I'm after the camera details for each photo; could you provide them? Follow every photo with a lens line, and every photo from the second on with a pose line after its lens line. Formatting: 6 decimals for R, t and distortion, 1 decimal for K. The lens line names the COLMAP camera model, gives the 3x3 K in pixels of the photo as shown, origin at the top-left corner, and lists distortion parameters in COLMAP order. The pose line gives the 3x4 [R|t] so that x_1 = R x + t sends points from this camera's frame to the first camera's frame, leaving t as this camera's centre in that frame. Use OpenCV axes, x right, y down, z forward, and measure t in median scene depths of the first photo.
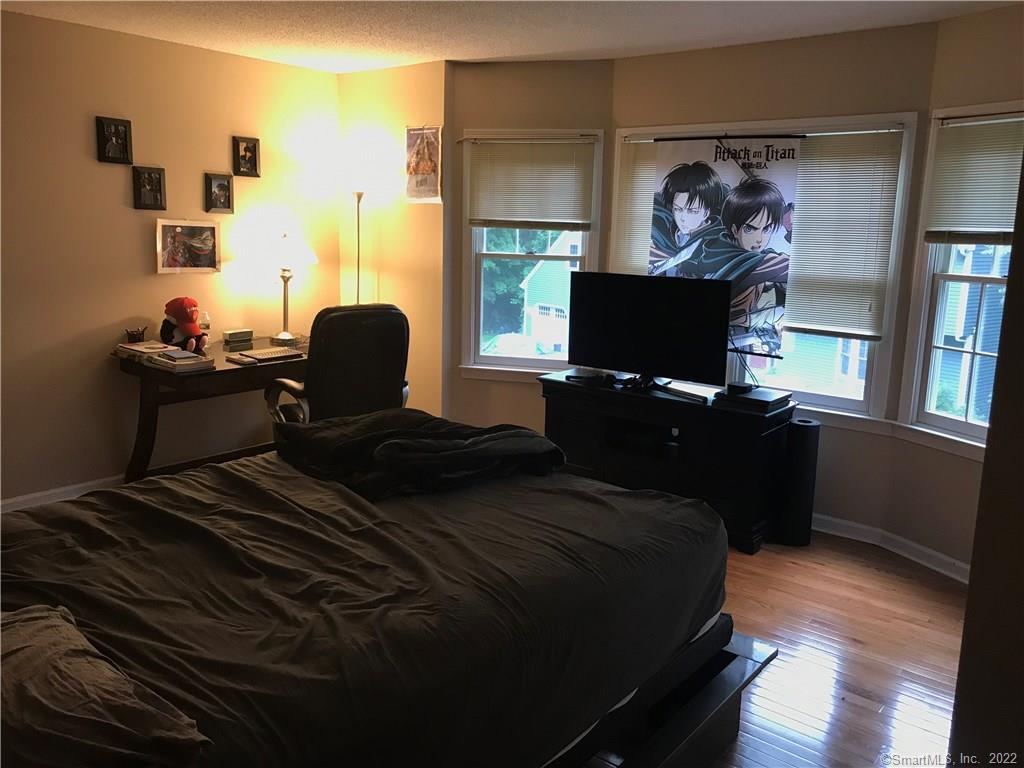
lens RADIAL K [[838.3, 0, 517.1], [0, 838.3, 376.6], [0, 0, 1]] dist [0.010941, -0.014434]
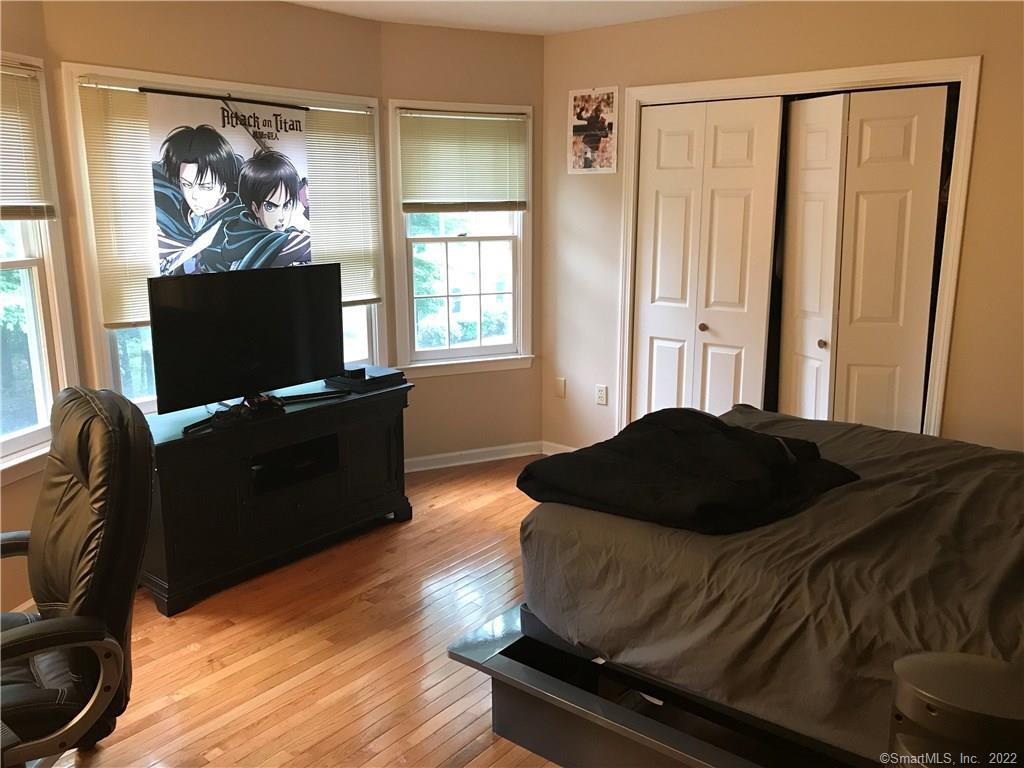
lens RADIAL K [[838.3, 0, 516.8], [0, 838.3, 388.1], [0, 0, 1]] dist [0.010941, -0.014434]
pose [[0.016461, -0.245001, 0.969383, -0.634815], [0.187407, 0.953088, 0.237700, -0.152504], [-0.982144, 0.177757, 0.061604, 0.708250]]
